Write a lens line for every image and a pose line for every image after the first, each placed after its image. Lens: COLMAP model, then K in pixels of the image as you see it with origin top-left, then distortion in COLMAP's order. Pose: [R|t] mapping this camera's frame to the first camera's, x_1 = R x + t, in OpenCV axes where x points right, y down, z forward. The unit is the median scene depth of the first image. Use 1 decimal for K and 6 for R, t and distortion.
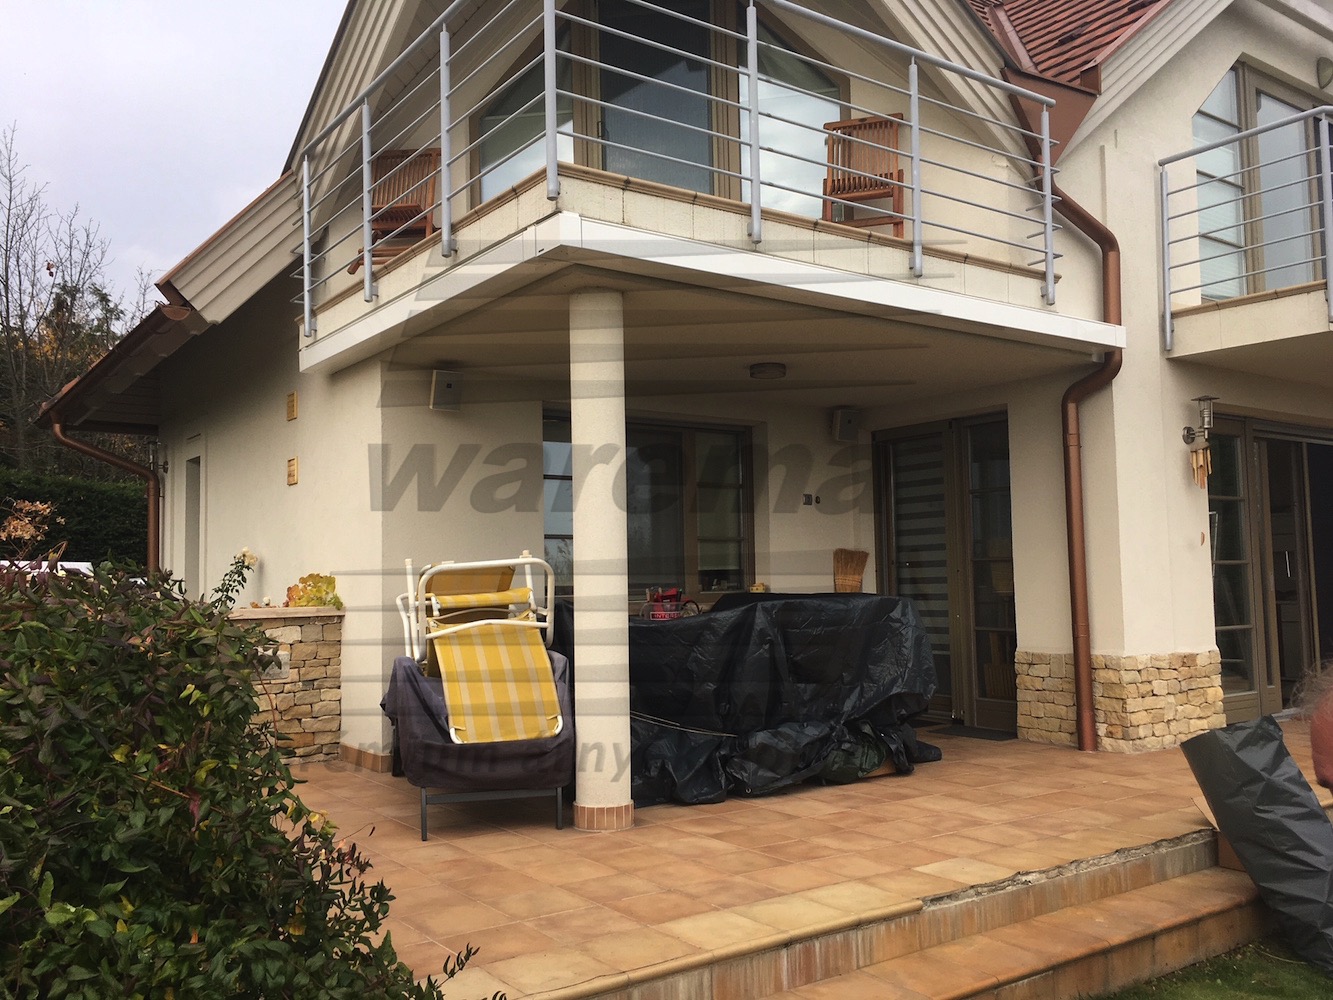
lens RADIAL K [[1130.2, 0, 667.4], [0, 1130.2, 498.1], [0, 0, 1]] dist [0.092727, -0.114434]
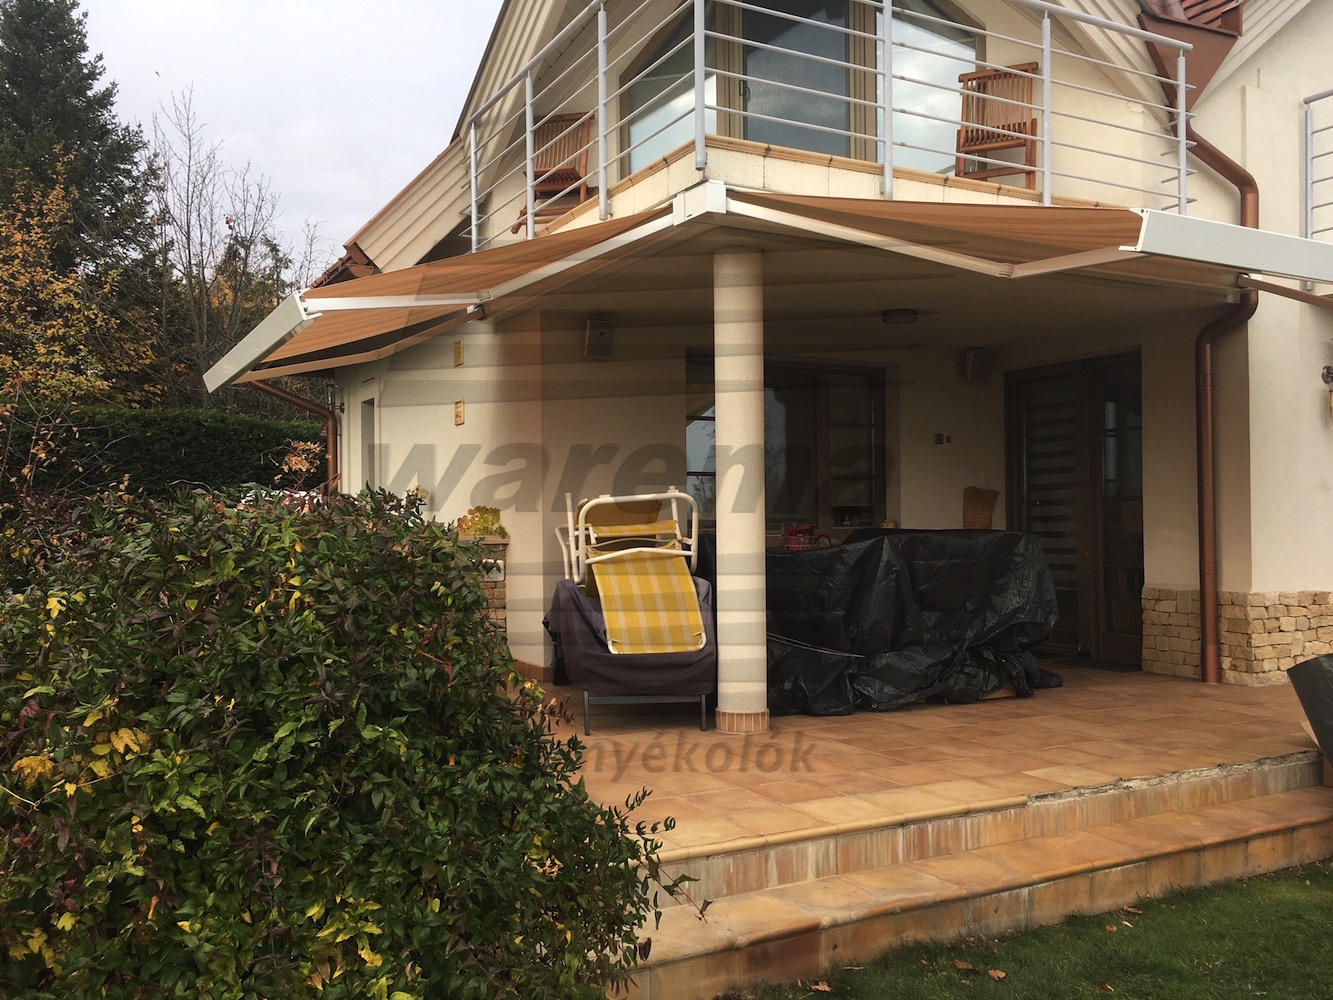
lens RADIAL K [[1130.2, 0, 667.4], [0, 1130.2, 498.1], [0, 0, 1]] dist [0.092727, -0.114434]
pose [[0.992974, 0.008097, -0.118058, 0.000623], [-0.001682, 0.998522, 0.054332, -0.001840], [0.118323, -0.053751, 0.991519, -0.088587]]
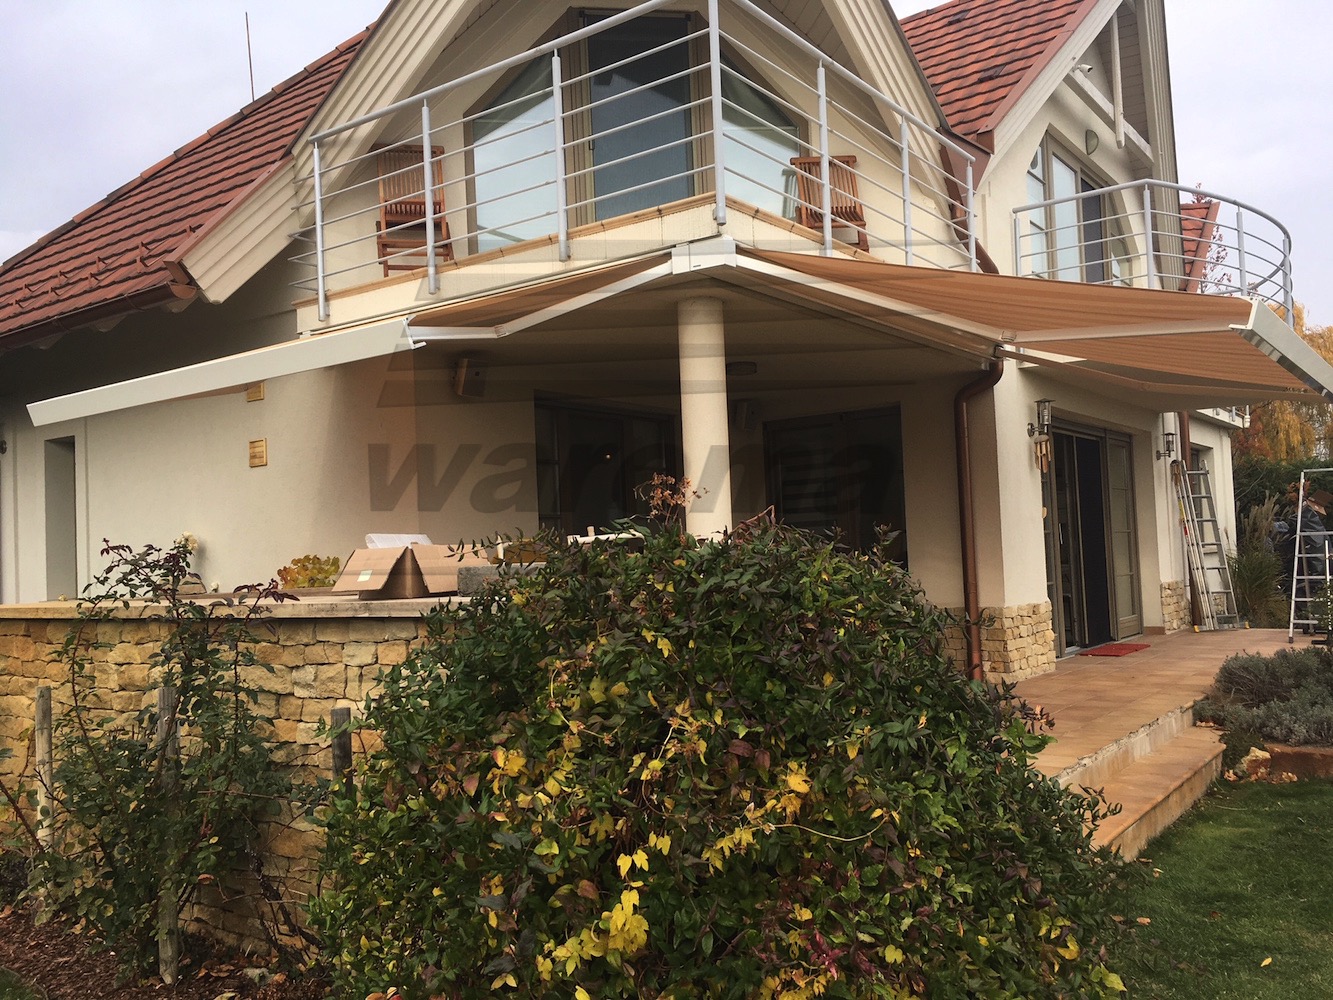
lens RADIAL K [[1134.7, 0, 669.9], [0, 1134.7, 504.1], [0, 0, 1]] dist [0.098166, -0.122487]
pose [[0.950233, -0.007242, 0.311457, -0.379216], [0.001709, 0.999836, 0.018034, 0.003551], [-0.311537, -0.016604, 0.950089, -0.079253]]
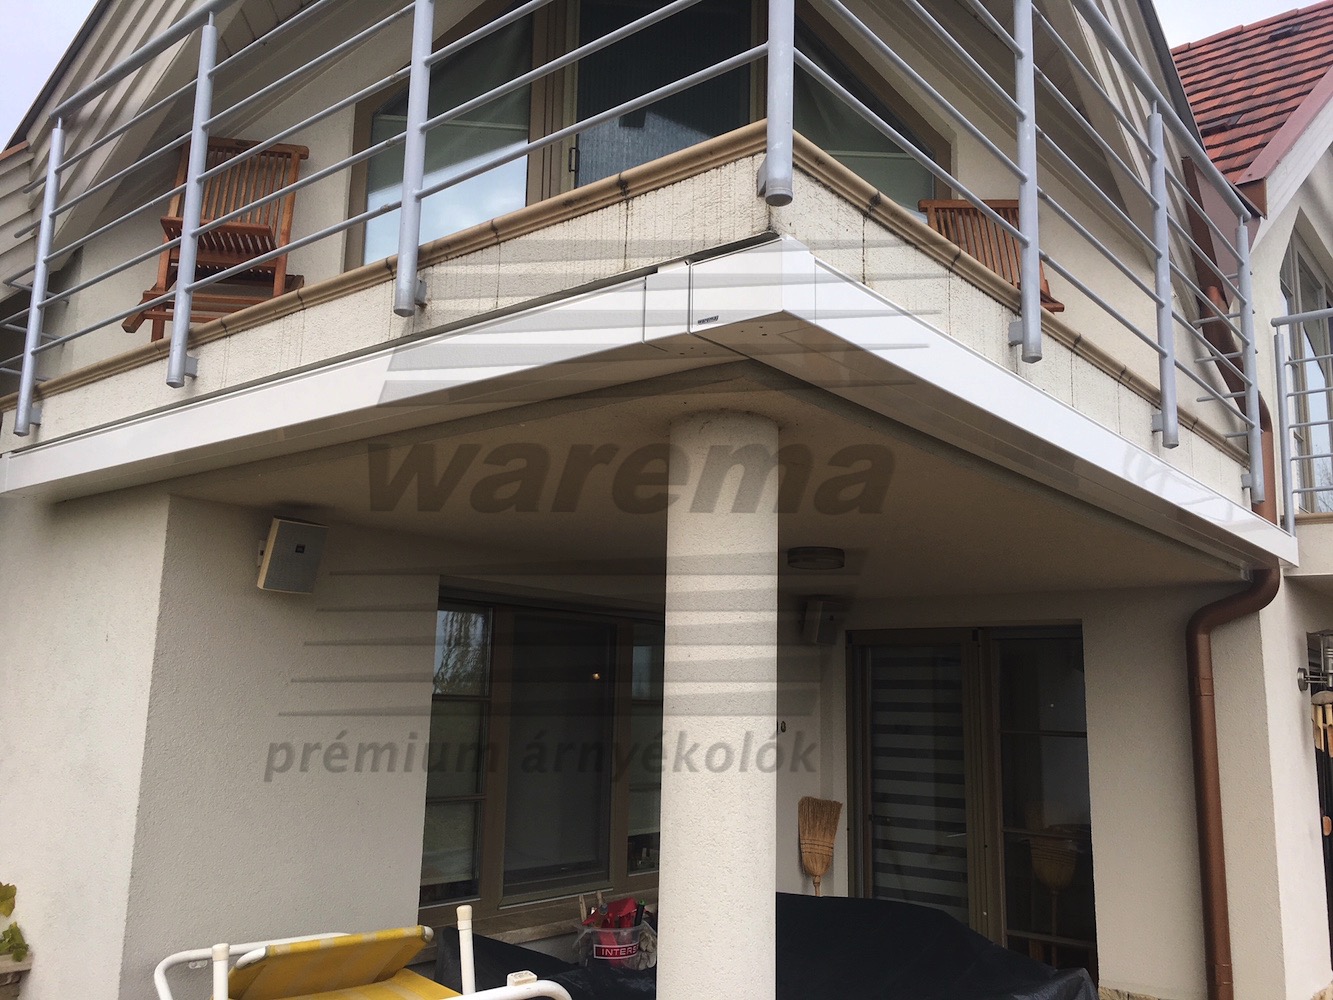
lens RADIAL K [[1130.2, 0, 667.4], [0, 1130.2, 498.1], [0, 0, 1]] dist [0.092727, -0.114434]
pose [[0.966298, 0.085425, 0.242837, -0.168415], [-0.059315, 0.991837, -0.112879, -0.077470], [-0.250497, 0.094671, 0.963477, 0.451507]]
